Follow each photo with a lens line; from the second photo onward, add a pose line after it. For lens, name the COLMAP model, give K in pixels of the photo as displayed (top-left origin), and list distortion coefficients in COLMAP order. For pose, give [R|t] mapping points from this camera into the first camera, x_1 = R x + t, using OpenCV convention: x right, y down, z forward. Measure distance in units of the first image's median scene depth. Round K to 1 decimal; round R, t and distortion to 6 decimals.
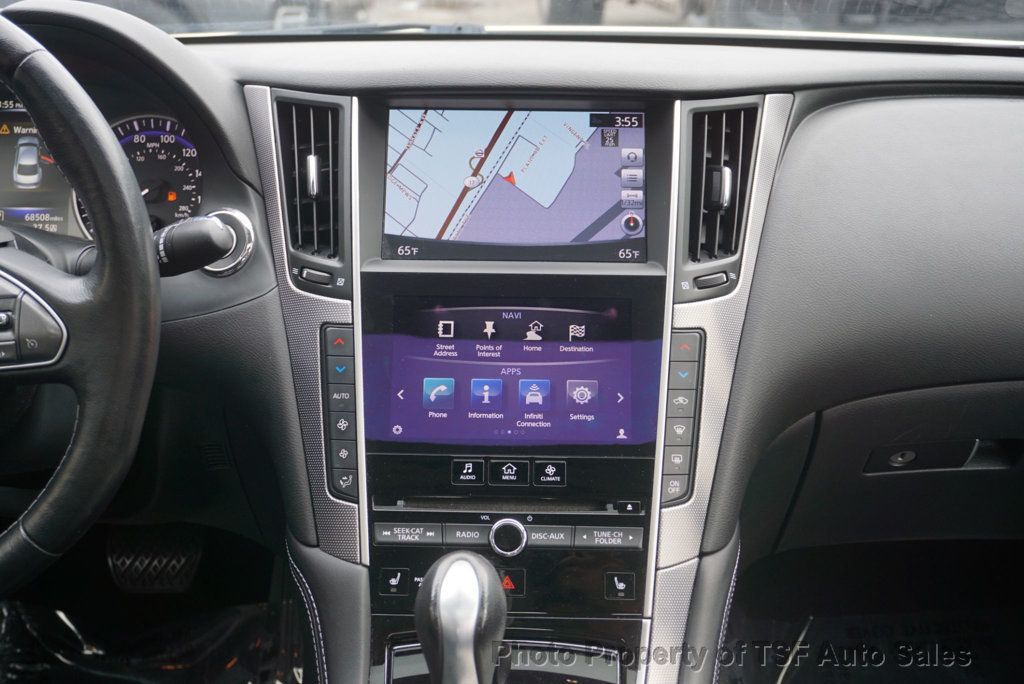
lens RADIAL K [[1220.7, 0, 512.0], [0, 1220.7, 342.0], [0, 0, 1]] dist [-0.002040, -0.010183]
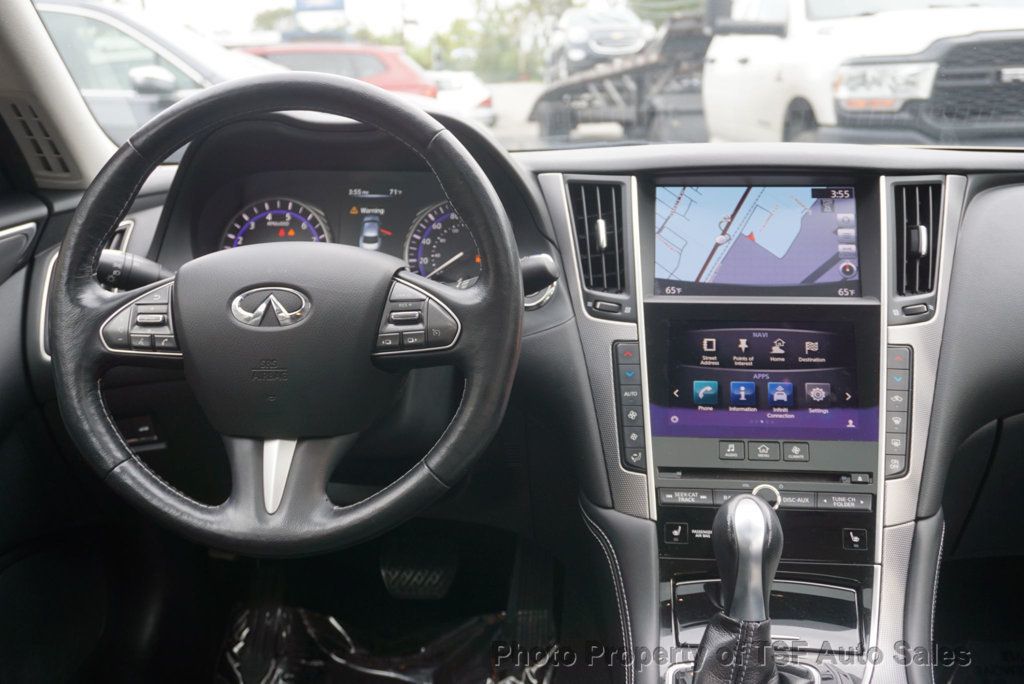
lens RADIAL K [[1110.4, 0, 512.0], [0, 1110.4, 342.0], [0, 0, 1]] dist [-0.003149, 0.000011]
pose [[0.995657, 0.003999, -0.093014, -0.153963], [-0.015135, 0.992740, -0.119322, 0.131588], [0.091862, 0.120211, 0.988489, -0.199330]]
